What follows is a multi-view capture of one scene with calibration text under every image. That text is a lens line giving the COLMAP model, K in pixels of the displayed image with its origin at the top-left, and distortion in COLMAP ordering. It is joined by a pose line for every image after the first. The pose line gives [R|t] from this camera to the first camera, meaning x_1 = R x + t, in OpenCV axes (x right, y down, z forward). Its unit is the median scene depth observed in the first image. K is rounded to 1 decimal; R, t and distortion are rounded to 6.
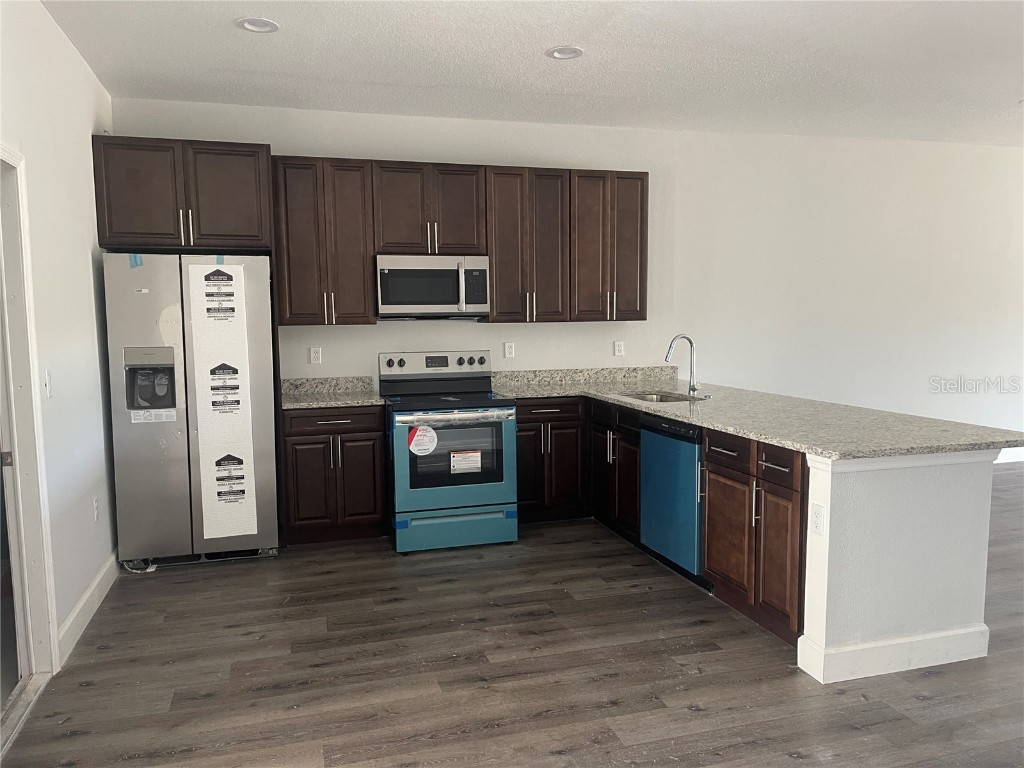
lens RADIAL K [[777.5, 0, 508.5], [0, 777.5, 389.0], [0, 0, 1]] dist [0.066128, -0.070249]
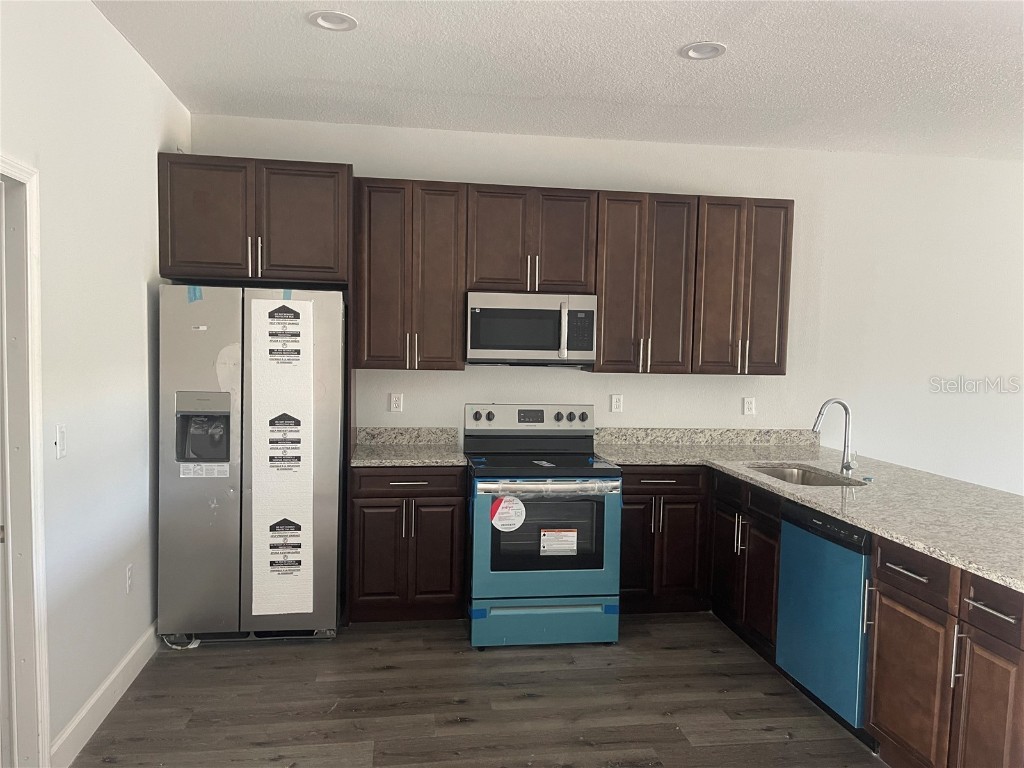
lens RADIAL K [[777.5, 0, 512.2], [0, 777.5, 390.8], [0, 0, 1]] dist [0.066128, -0.070249]
pose [[0.990292, 0.041527, -0.132657, -0.000254], [-0.046047, 0.998452, -0.031187, -0.042827], [0.131156, 0.036993, 0.990671, 0.177465]]
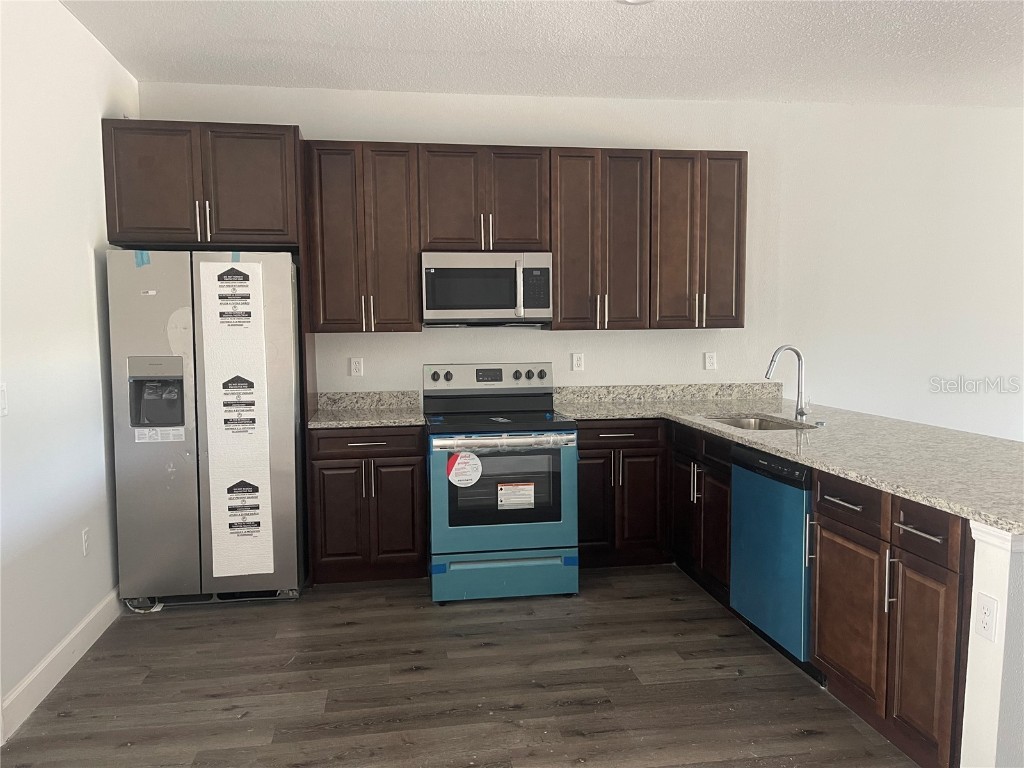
lens RADIAL K [[777.5, 0, 502.9], [0, 777.5, 384.3], [0, 0, 1]] dist [0.066128, -0.070249]
pose [[0.990988, 0.012653, -0.133349, 0.045310], [-0.014911, 0.999762, -0.015948, -0.013999], [0.133115, 0.017793, 0.990941, 0.180796]]
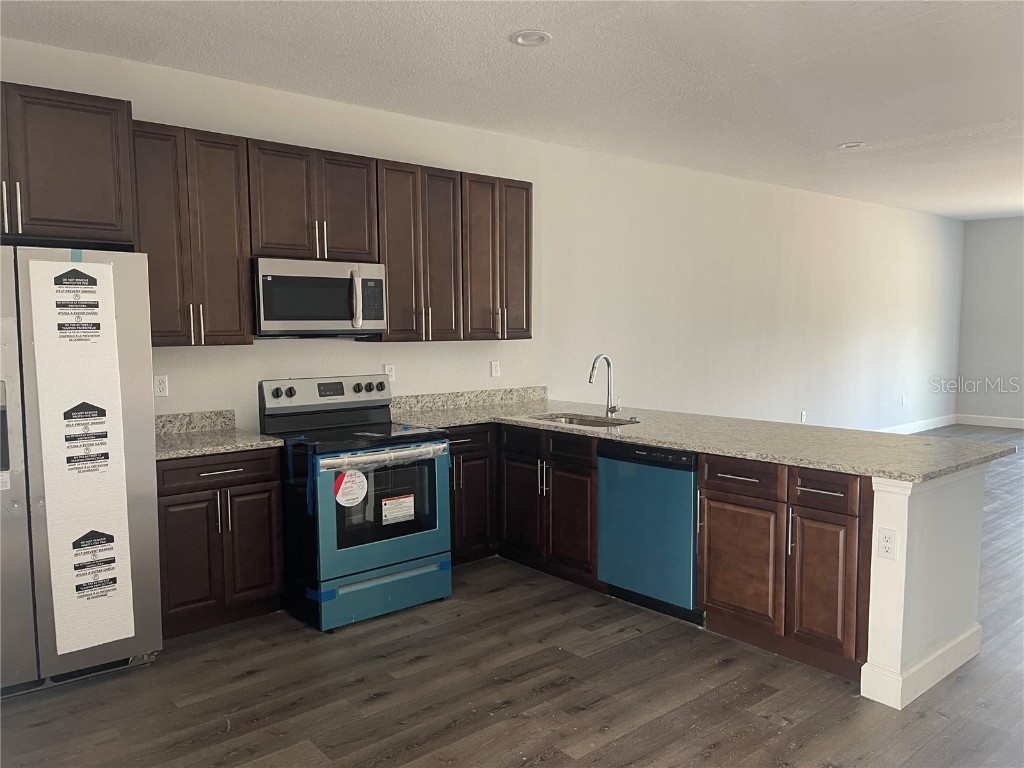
lens RADIAL K [[777.5, 0, 511.7], [0, 777.5, 392.1], [0, 0, 1]] dist [0.066128, -0.070249]
pose [[0.914588, -0.029379, 0.403319, -0.303115], [0.035368, 0.999347, -0.007407, -0.023298], [-0.402838, 0.021039, 0.915029, 0.198530]]
